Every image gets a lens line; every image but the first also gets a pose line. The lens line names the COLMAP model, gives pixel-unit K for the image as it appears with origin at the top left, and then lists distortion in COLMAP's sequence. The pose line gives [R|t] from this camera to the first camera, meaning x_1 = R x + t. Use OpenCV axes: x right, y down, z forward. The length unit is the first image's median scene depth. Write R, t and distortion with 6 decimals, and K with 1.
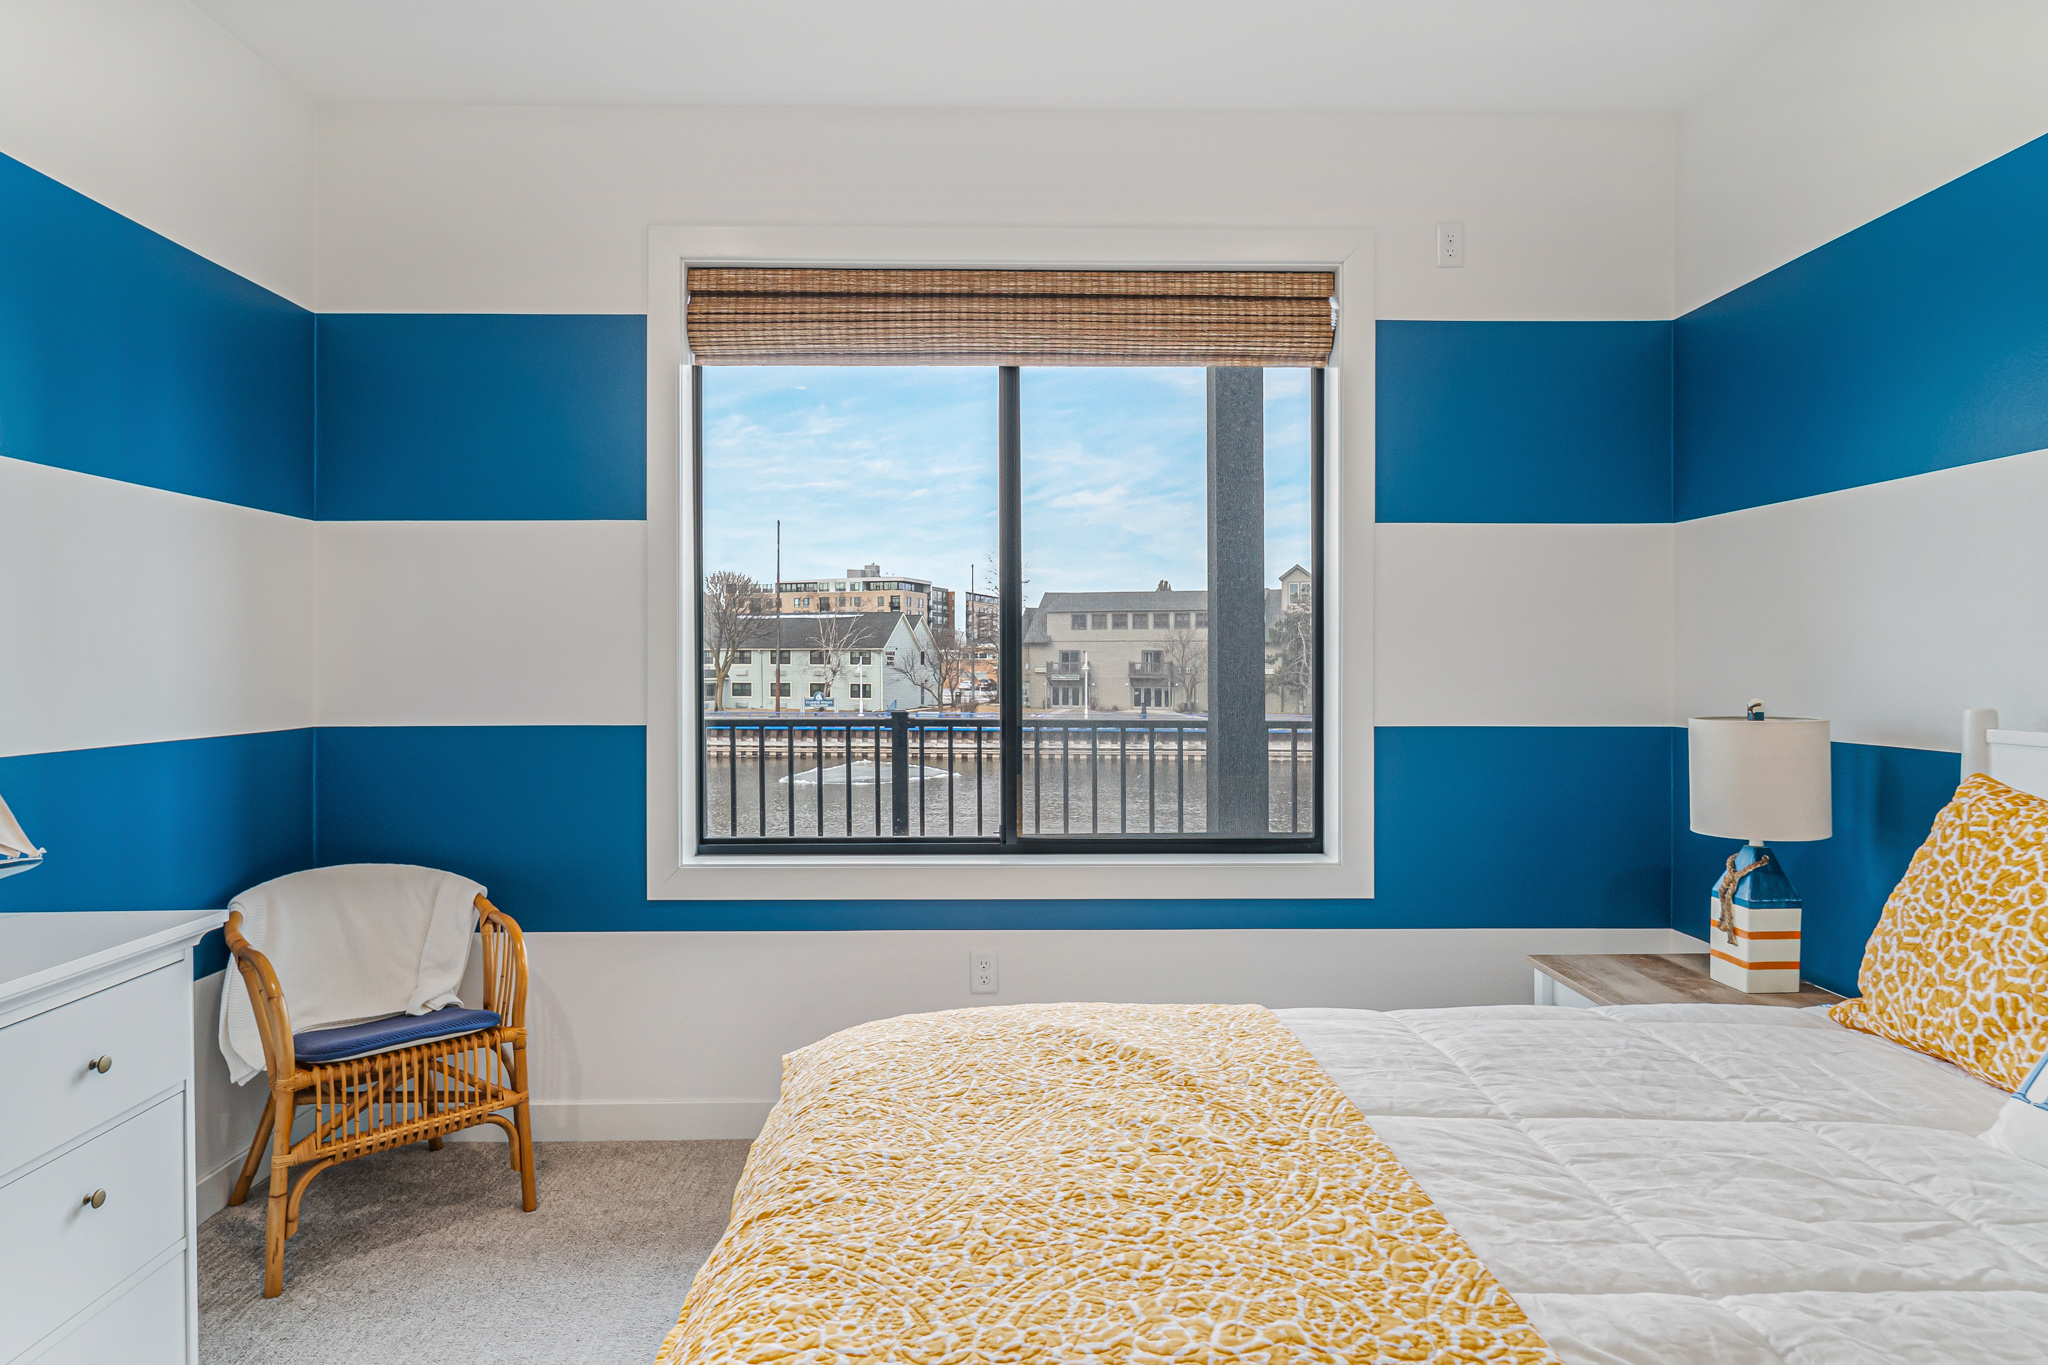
lens RADIAL K [[1163.8, 0, 1014.4], [0, 1163.8, 661.8], [0, 0, 1]] dist [0.000399, 0.000368]
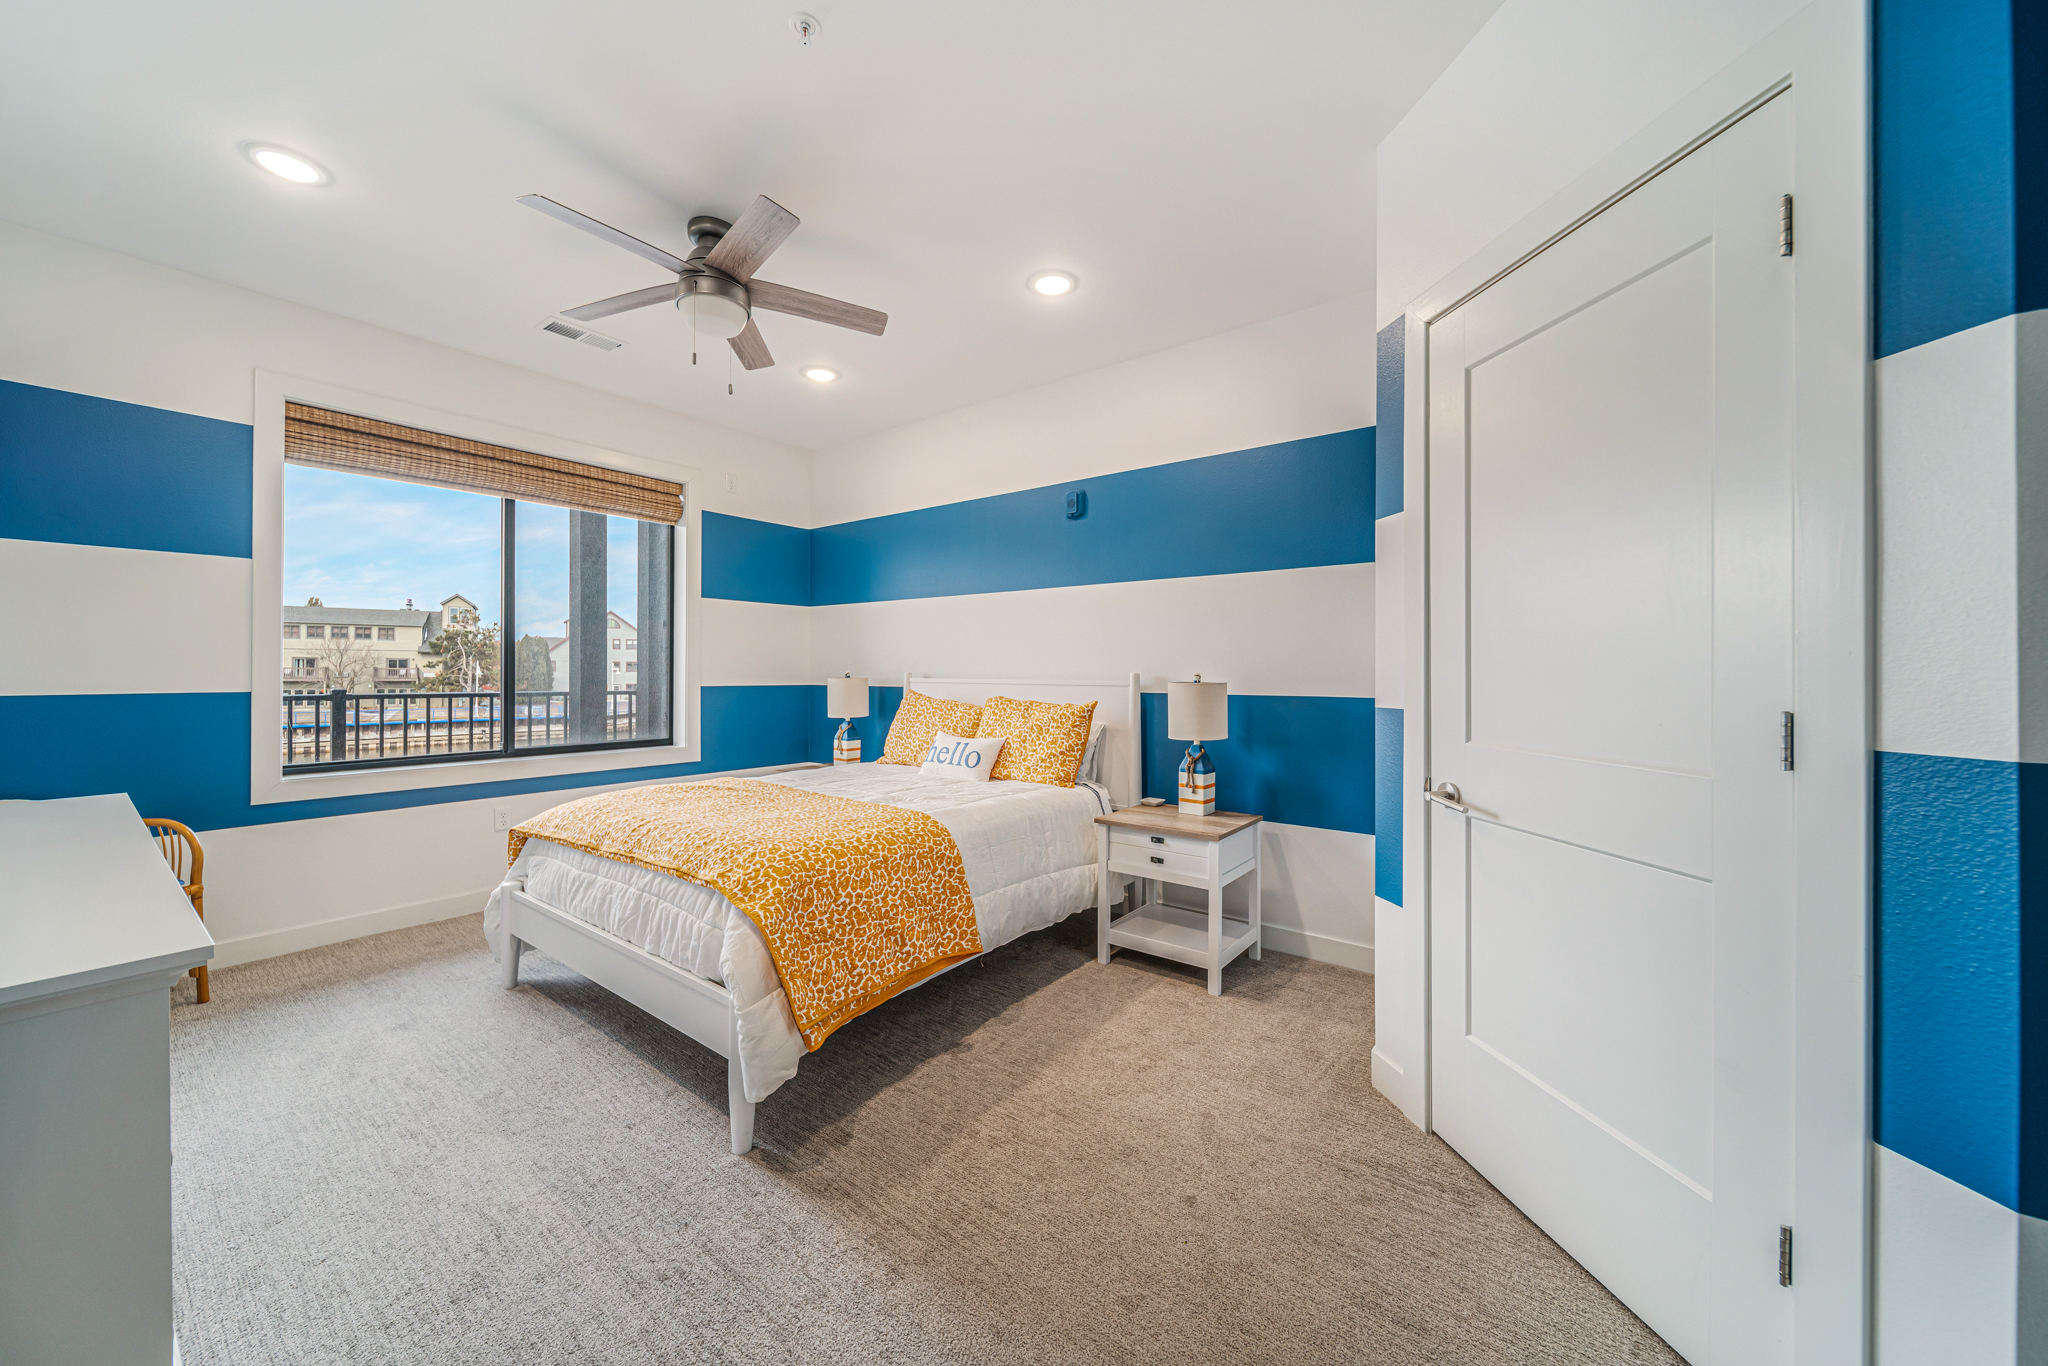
lens RADIAL K [[727.8, 0, 1016.9], [0, 727.8, 673.7], [0, 0, 1]] dist [-0.000335, -0.000035]
pose [[0.620415, -0.001506, 0.784272, -0.435078], [-0.003859, 0.999980, 0.004972, 0.021308], [-0.784264, -0.006111, 0.620397, -0.387488]]
